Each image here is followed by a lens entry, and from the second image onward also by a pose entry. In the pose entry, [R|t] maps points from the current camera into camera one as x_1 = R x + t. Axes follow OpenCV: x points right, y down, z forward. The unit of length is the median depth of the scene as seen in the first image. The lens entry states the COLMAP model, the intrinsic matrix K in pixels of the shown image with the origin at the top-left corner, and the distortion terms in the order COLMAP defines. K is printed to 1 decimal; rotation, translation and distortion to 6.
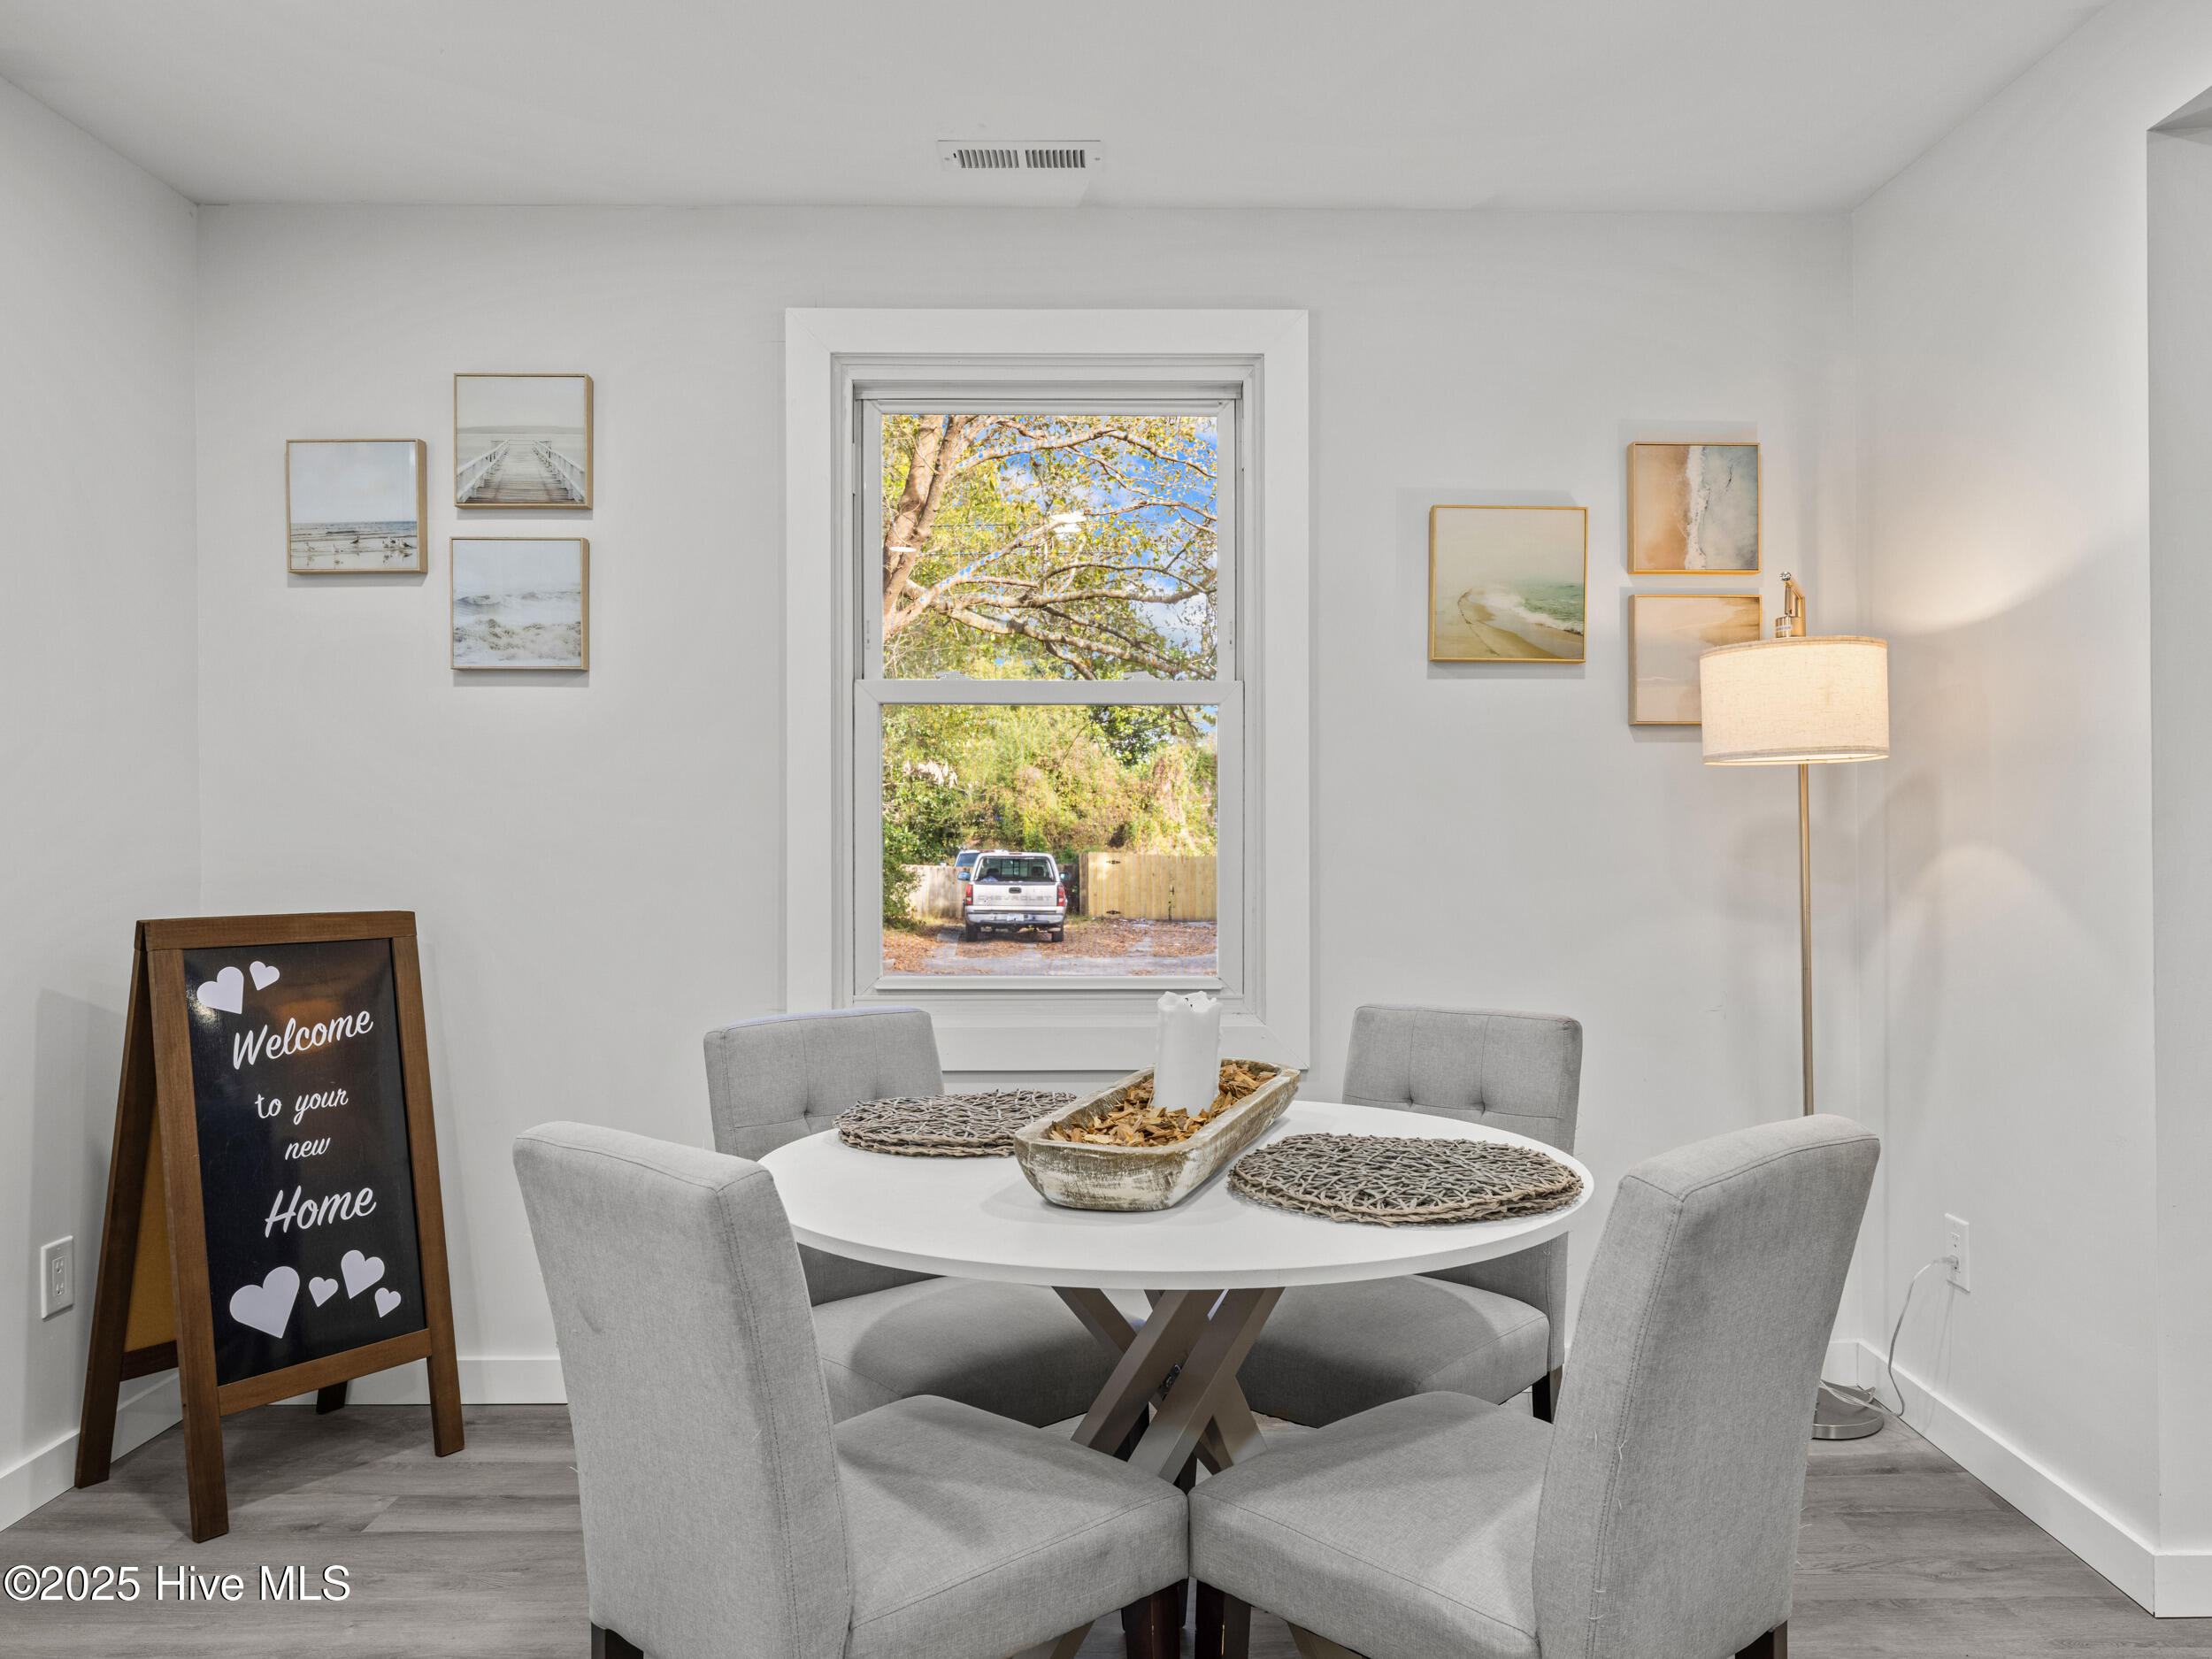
lens RADIAL K [[1591.3, 0, 1106.6], [0, 1591.3, 822.3], [0, 0, 1]] dist [-0.007352, 0.001194]
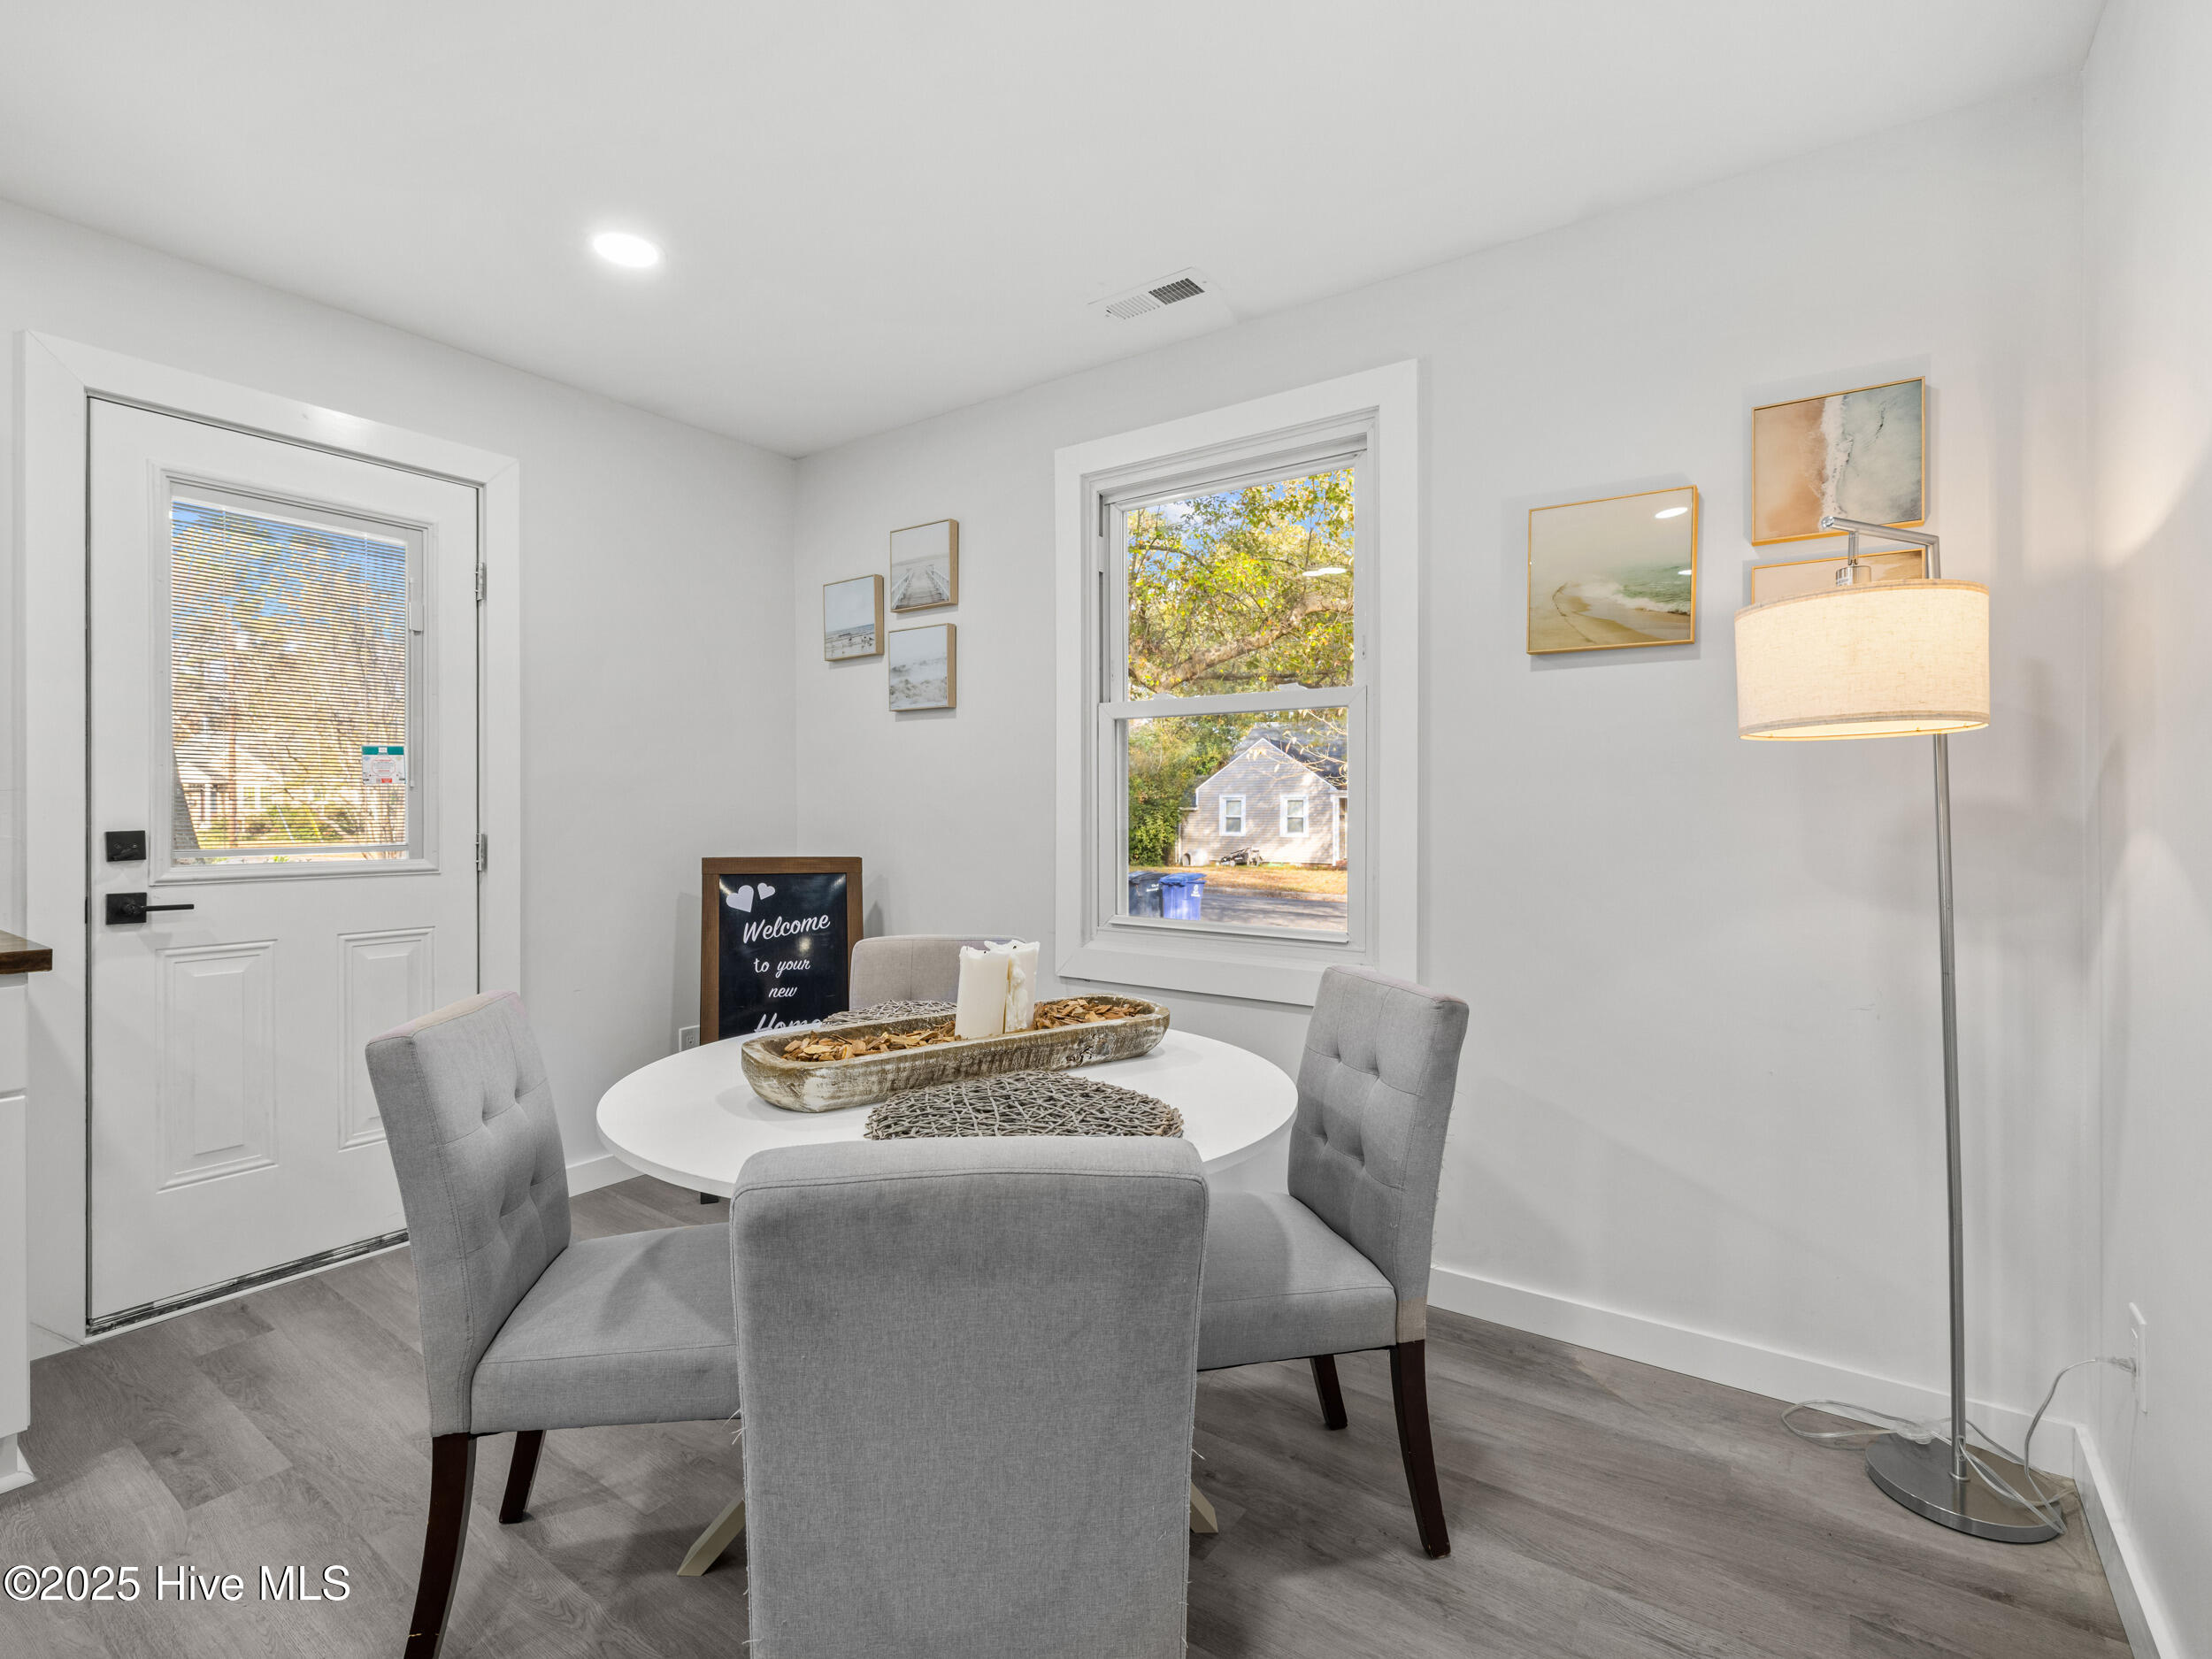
lens RADIAL K [[1020.2, 0, 1098.8], [0, 1020.2, 809.9], [0, 0, 1]] dist [-0.000550, -0.000209]
pose [[0.806159, 0.002552, -0.591694, 0.389188], [-0.000339, 0.999993, 0.003851, 0.001738], [0.591699, -0.002904, 0.806153, 0.275462]]
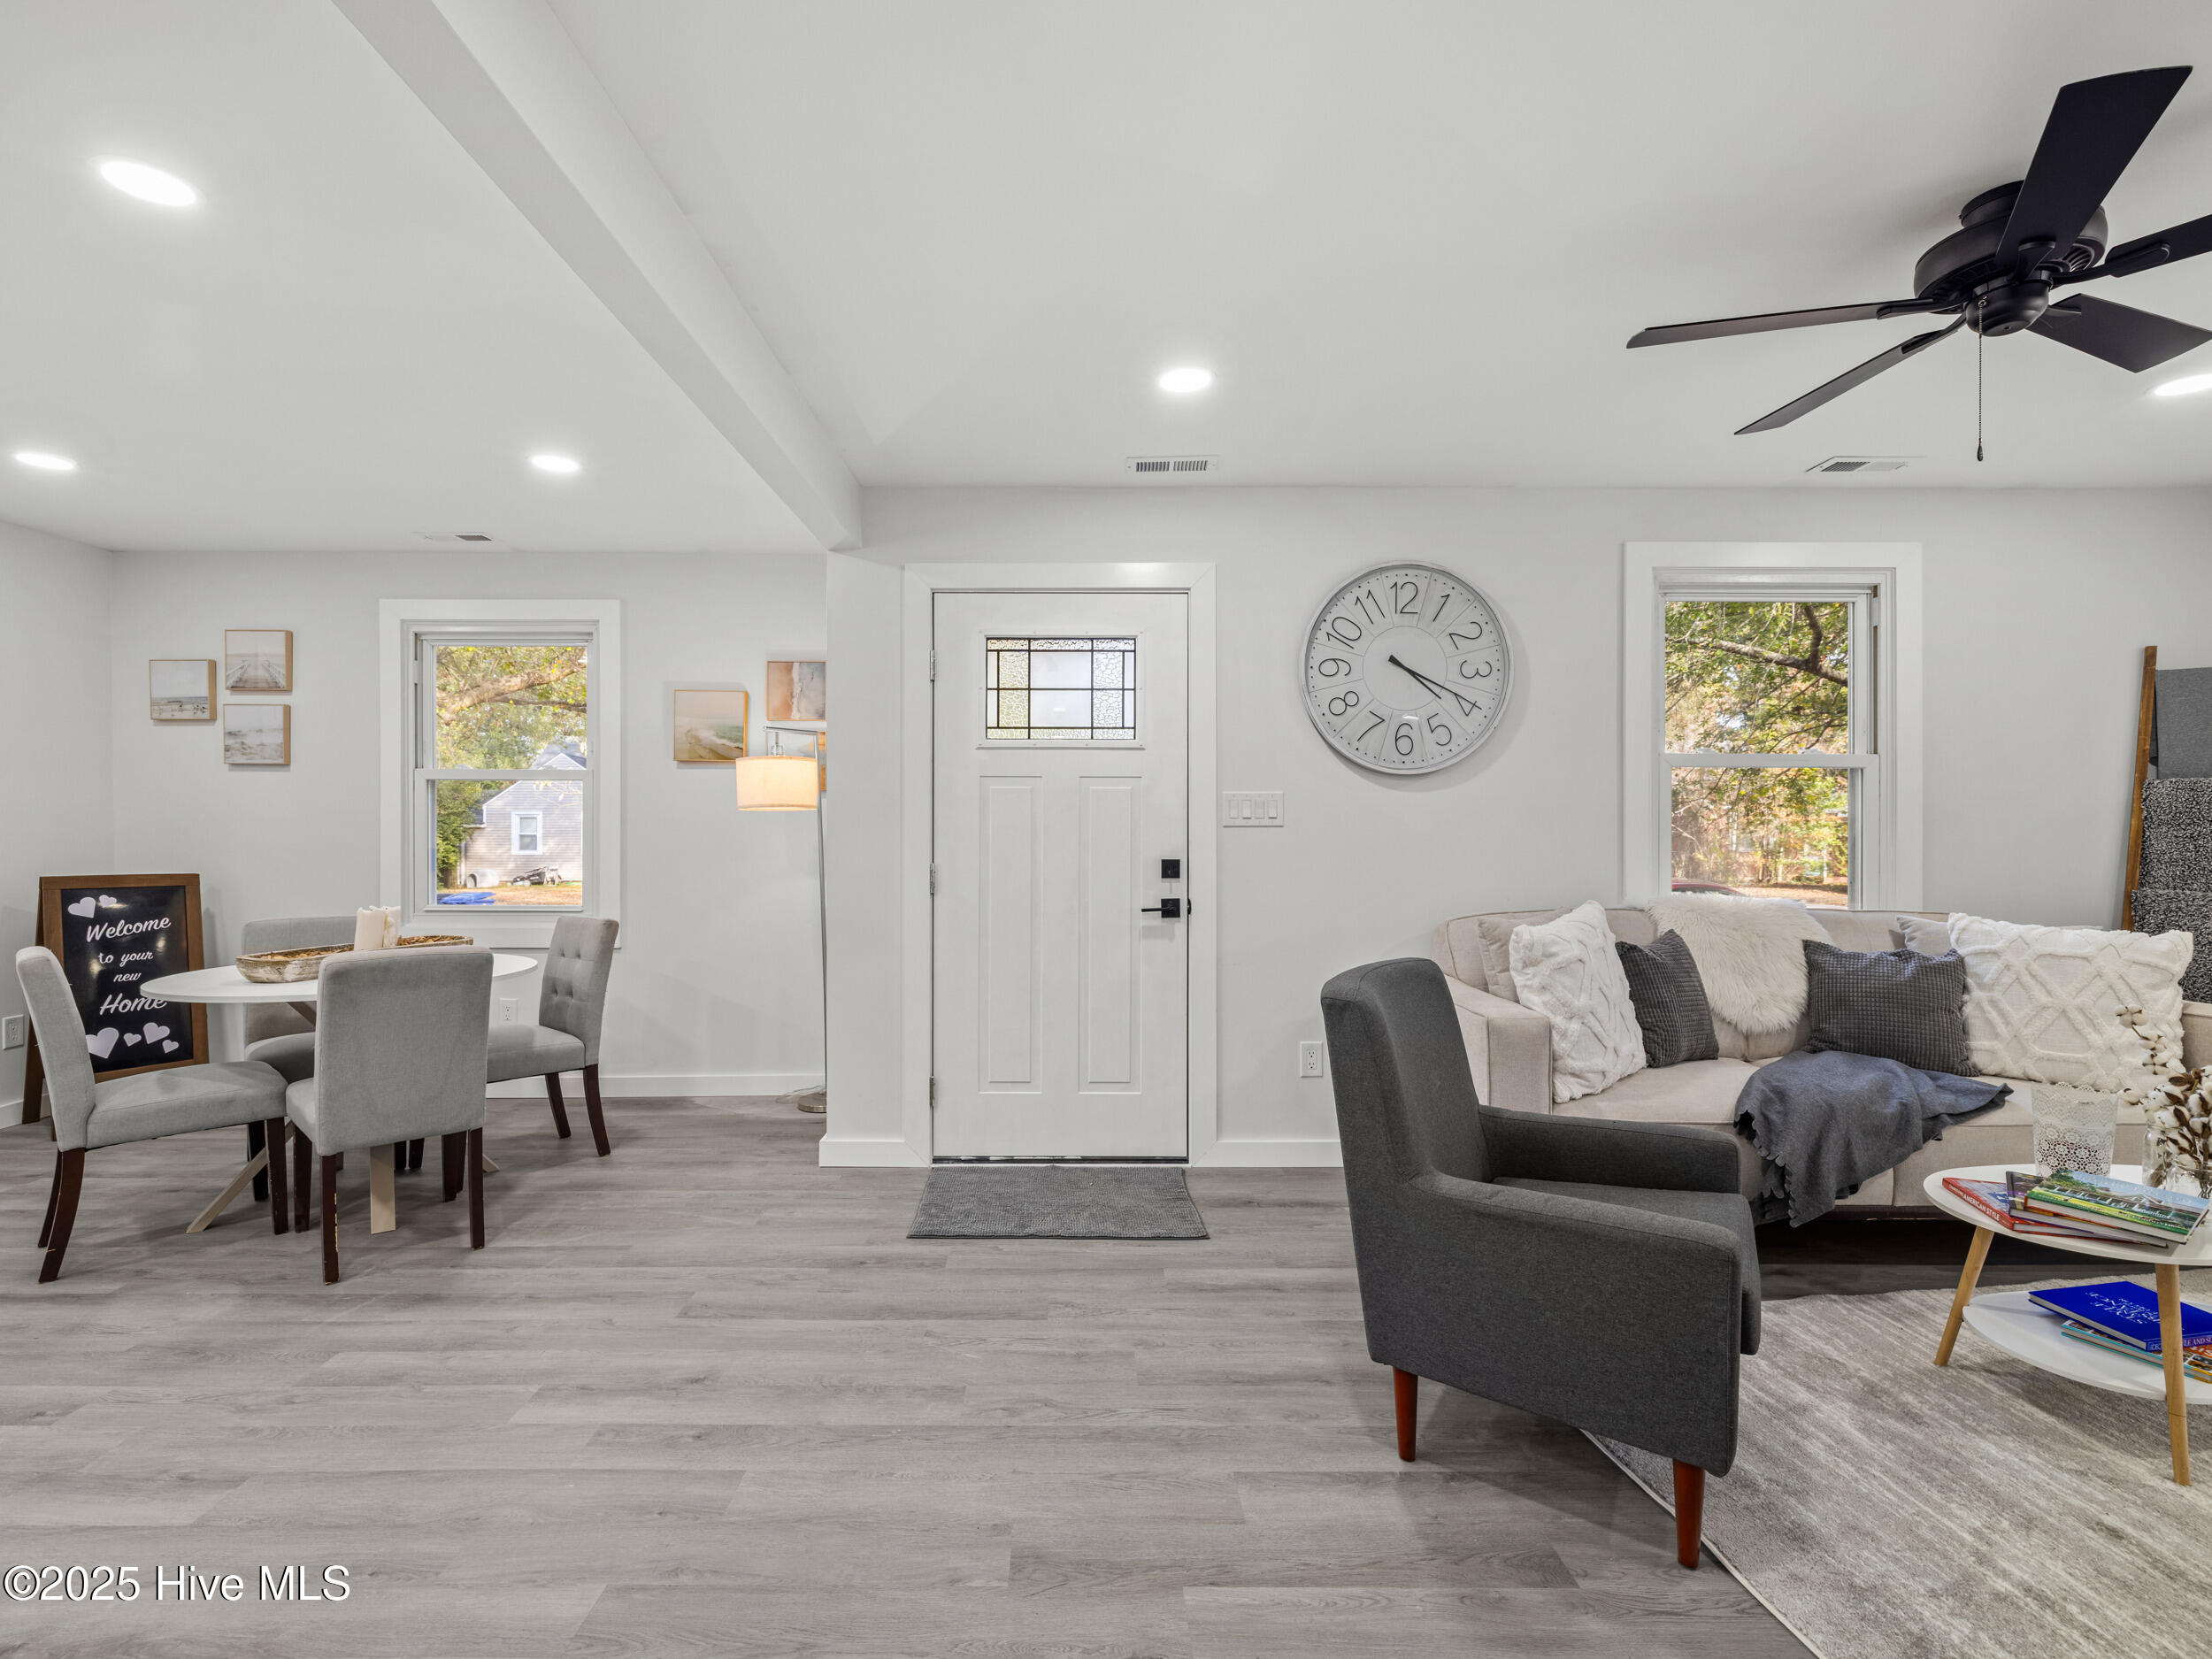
lens RADIAL K [[1040.0, 0, 1106.3], [0, 1040.0, 826.1], [0, 0, 1]] dist [-0.028128, 0.008737]
pose [[0.999976, 0.003491, 0.005959, 0.801563], [-0.003512, 0.999988, 0.003452, -0.019508], [-0.005946, -0.003473, 0.999976, -0.424398]]
